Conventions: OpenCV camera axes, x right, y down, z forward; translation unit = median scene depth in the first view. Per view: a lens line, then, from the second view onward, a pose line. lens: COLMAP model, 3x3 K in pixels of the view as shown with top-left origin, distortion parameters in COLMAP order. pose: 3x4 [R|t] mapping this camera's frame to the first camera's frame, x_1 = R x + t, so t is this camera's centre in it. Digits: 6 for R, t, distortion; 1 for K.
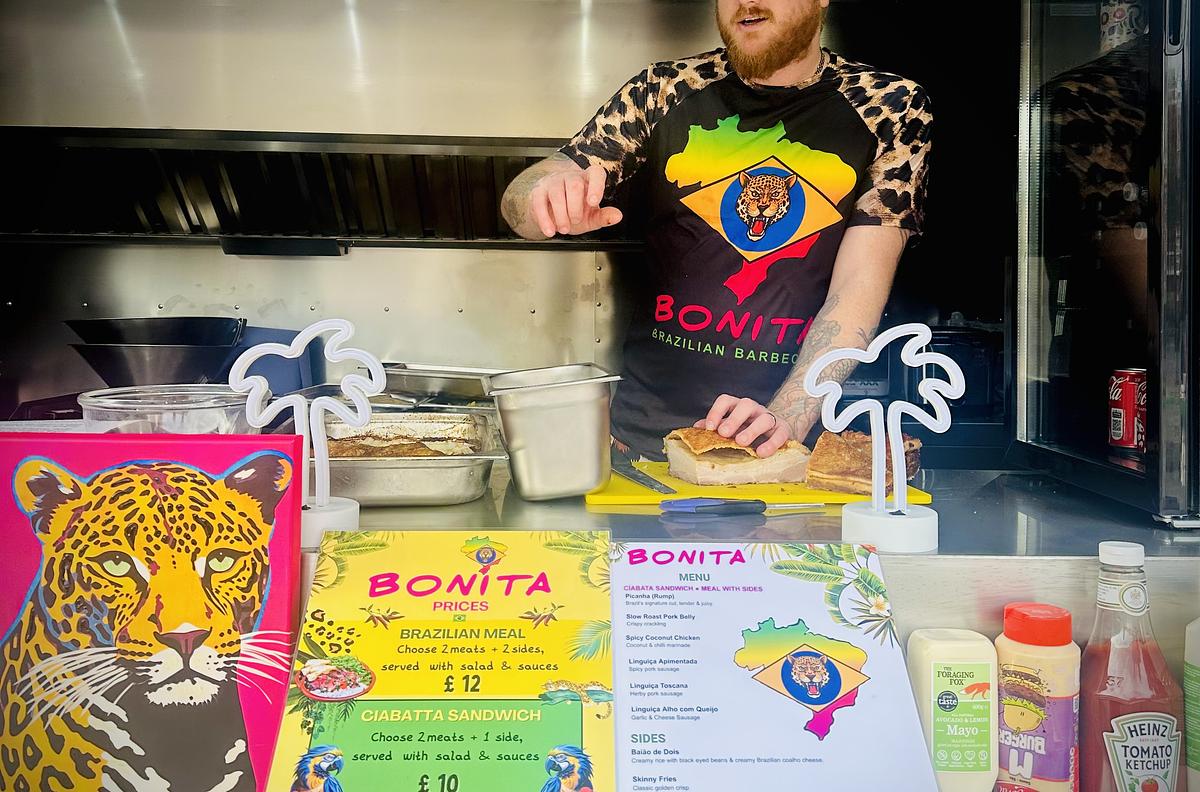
lens RADIAL K [[1082.1, 0, 604.1], [0, 1082.1, 391.5], [0, 0, 1]] dist [0.075010, -0.016962]
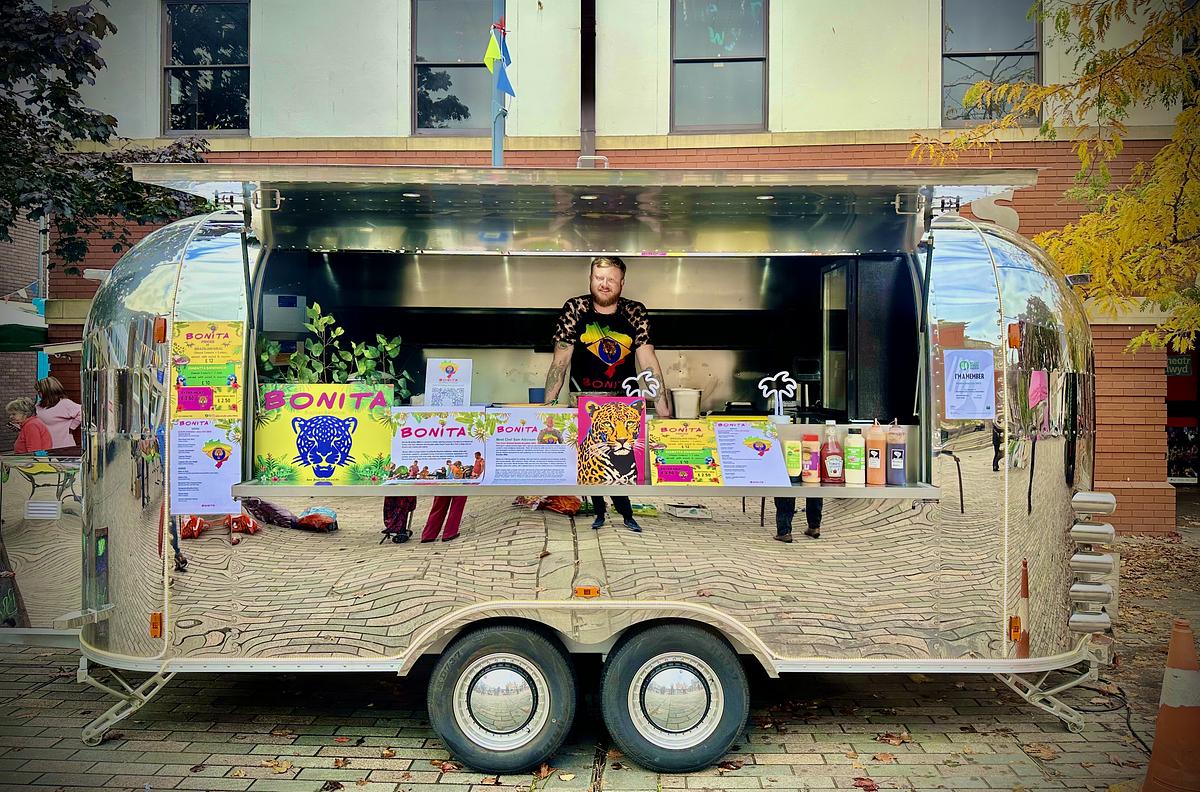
lens RADIAL K [[1082.1, 0, 594.3], [0, 1082.1, 398.2], [0, 0, 1]] dist [0.075010, -0.016962]
pose [[0.999942, -0.009205, -0.005624, -0.469709], [0.008750, 0.997066, -0.076039, 0.390439], [0.006307, 0.075986, 0.997089, -3.503285]]
